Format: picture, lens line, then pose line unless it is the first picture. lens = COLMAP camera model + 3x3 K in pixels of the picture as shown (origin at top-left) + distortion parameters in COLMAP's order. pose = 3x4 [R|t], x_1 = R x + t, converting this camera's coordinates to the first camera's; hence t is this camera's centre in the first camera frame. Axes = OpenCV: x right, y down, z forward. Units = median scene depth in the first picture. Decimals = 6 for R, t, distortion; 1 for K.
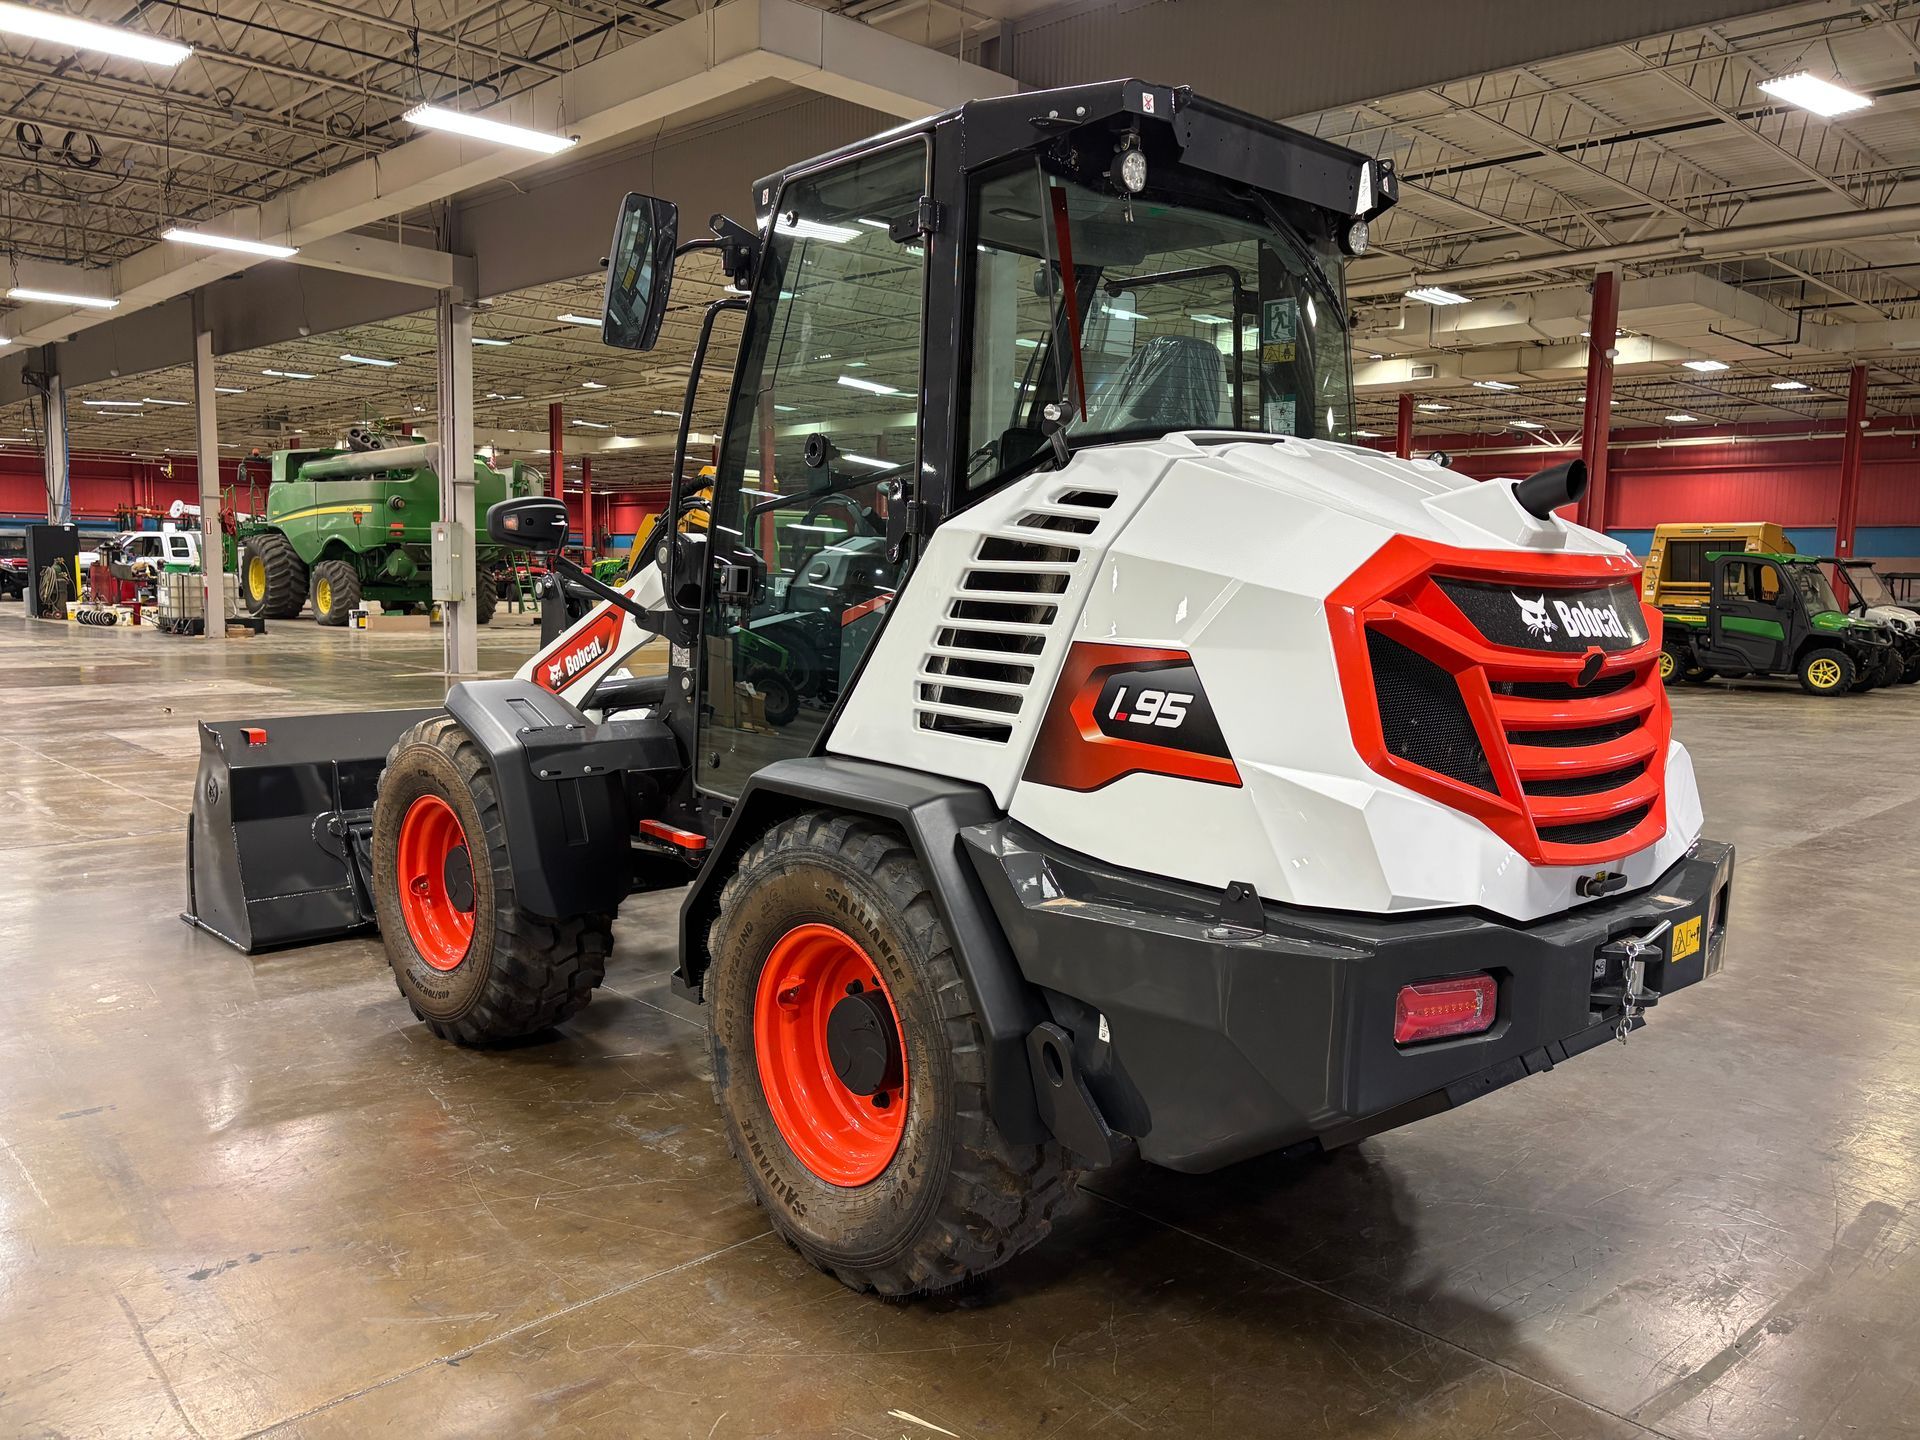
lens RADIAL K [[1448.0, 0, 961.0], [0, 1448.0, 704.9], [0, 0, 1]] dist [0.055938, -0.056976]
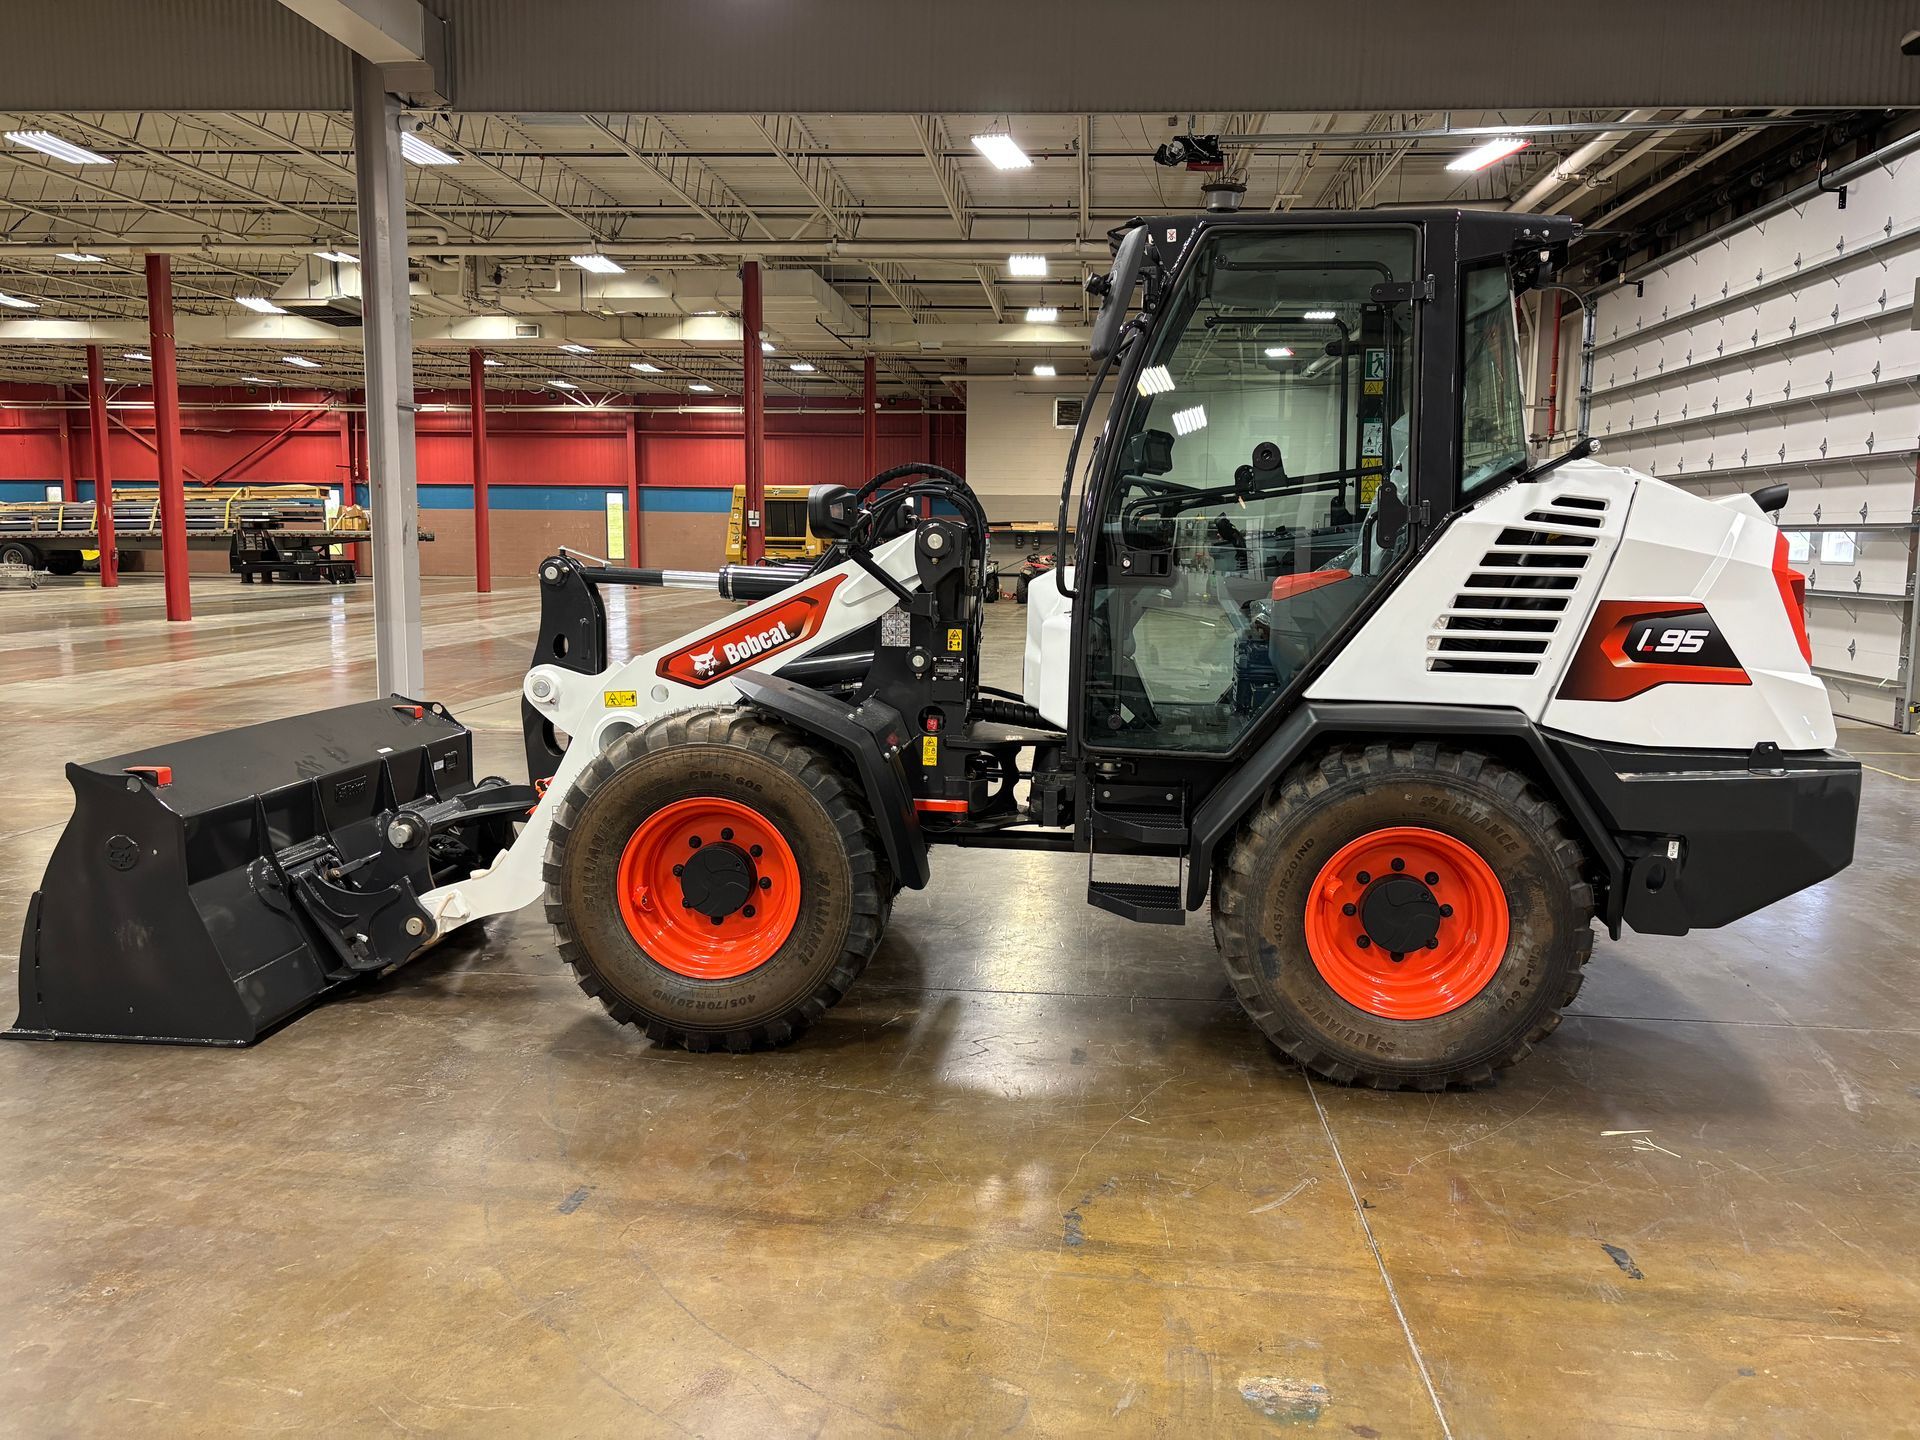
lens RADIAL K [[1448.0, 0, 961.0], [0, 1448.0, 704.9], [0, 0, 1]] dist [0.055938, -0.056976]
pose [[0.760964, -0.088990, 0.642662, -1.168005], [0.067743, 0.996032, 0.057708, -0.057434], [-0.645248, -0.000378, 0.763973, 0.241512]]
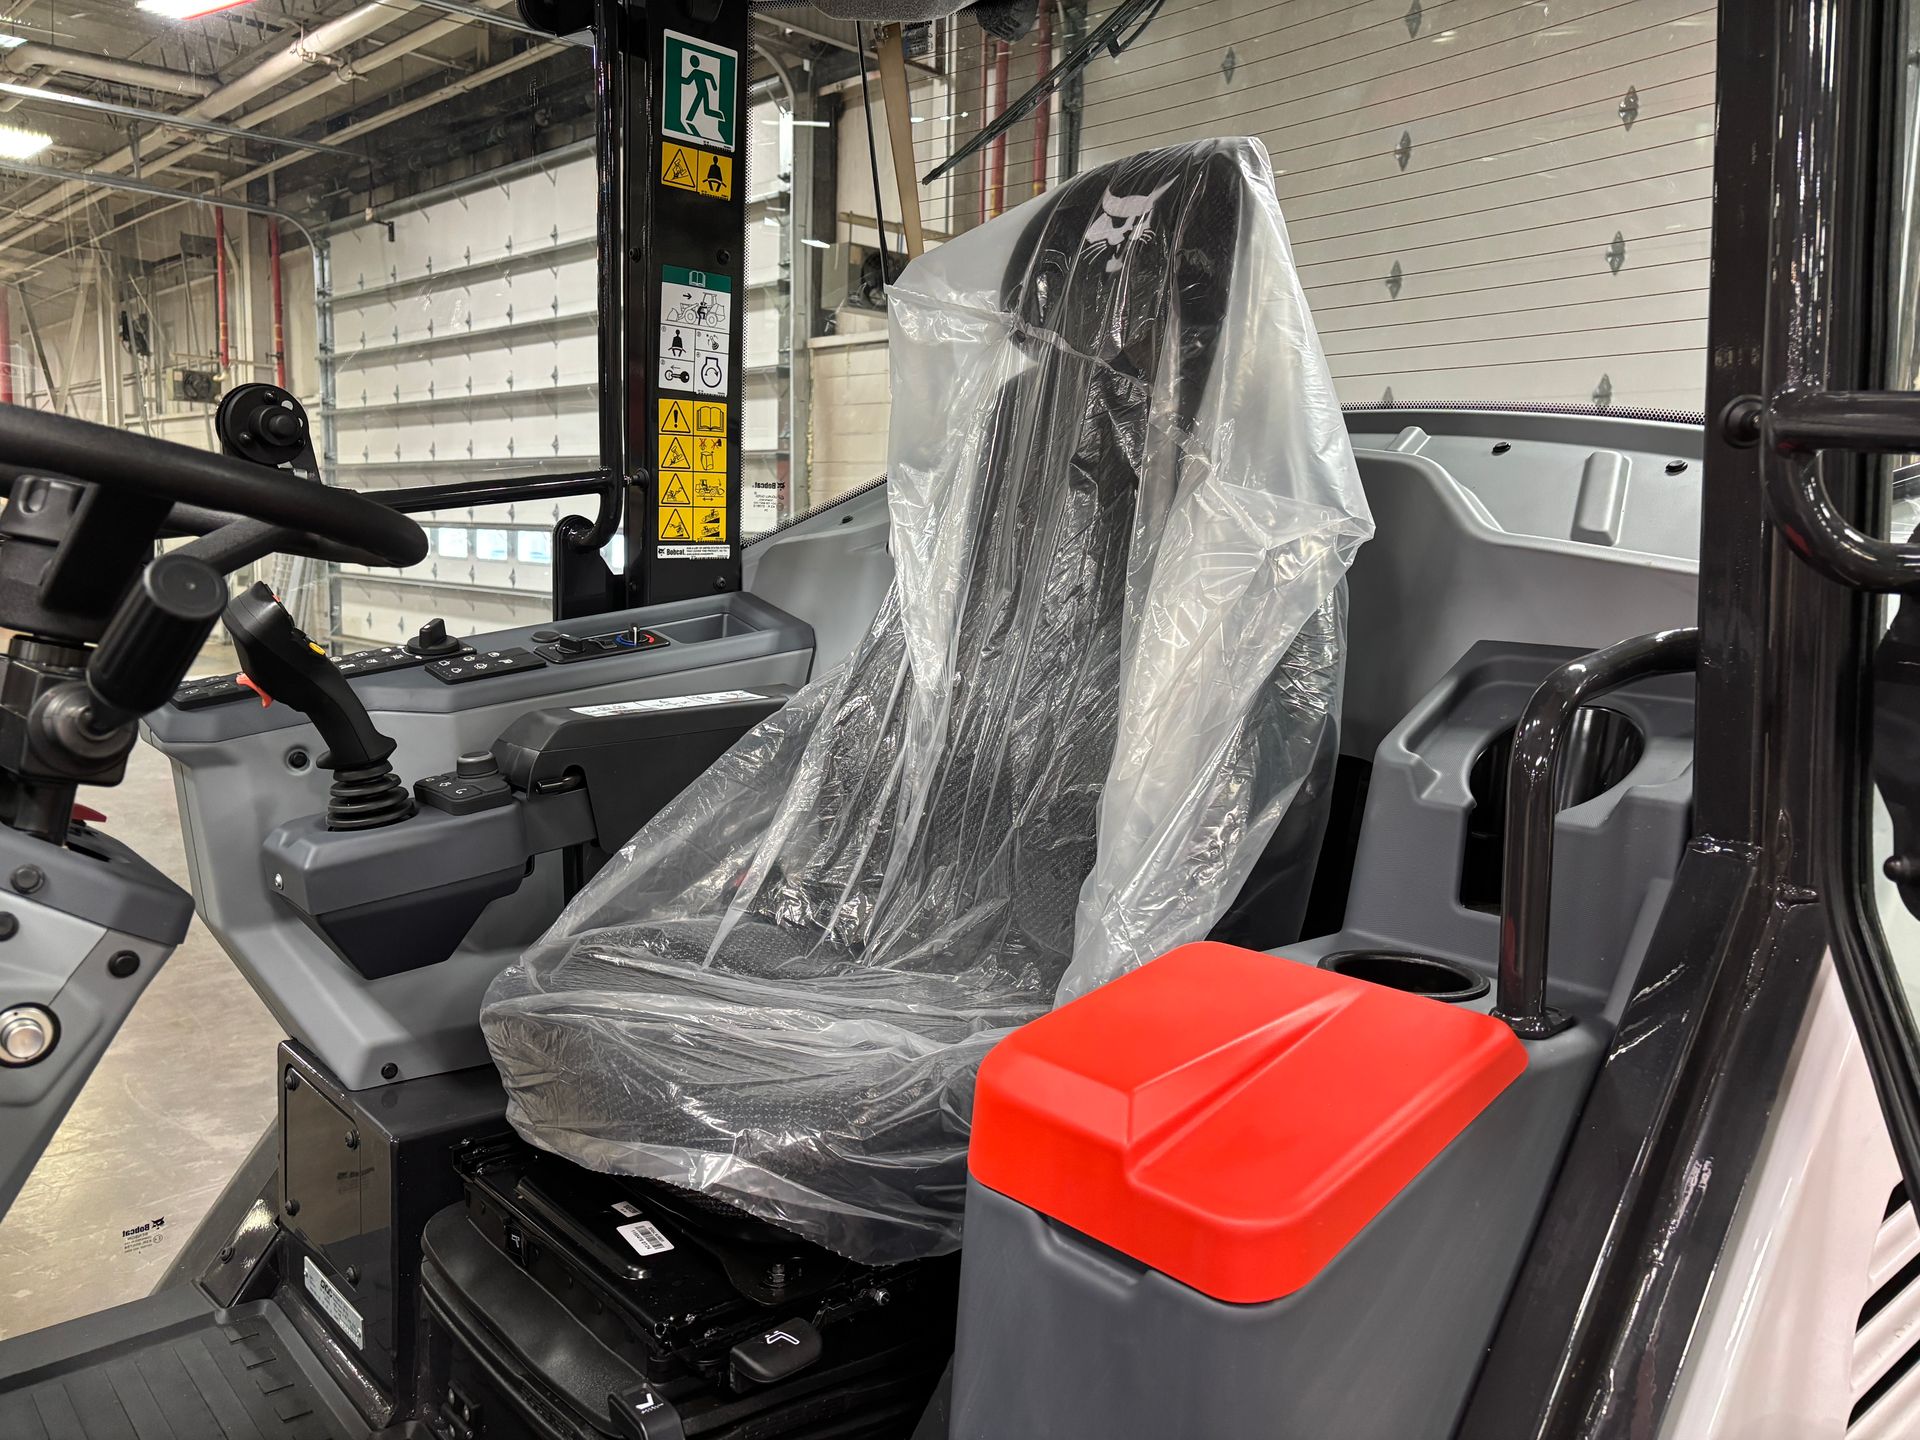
lens RADIAL K [[1448.0, 0, 961.0], [0, 1448.0, 704.9], [0, 0, 1]] dist [0.055938, -0.056976]
pose [[0.001538, -0.133062, 0.991107, -0.235145], [0.063593, 0.989115, 0.132696, -0.161840], [-0.997975, 0.062823, 0.009983, 1.086730]]
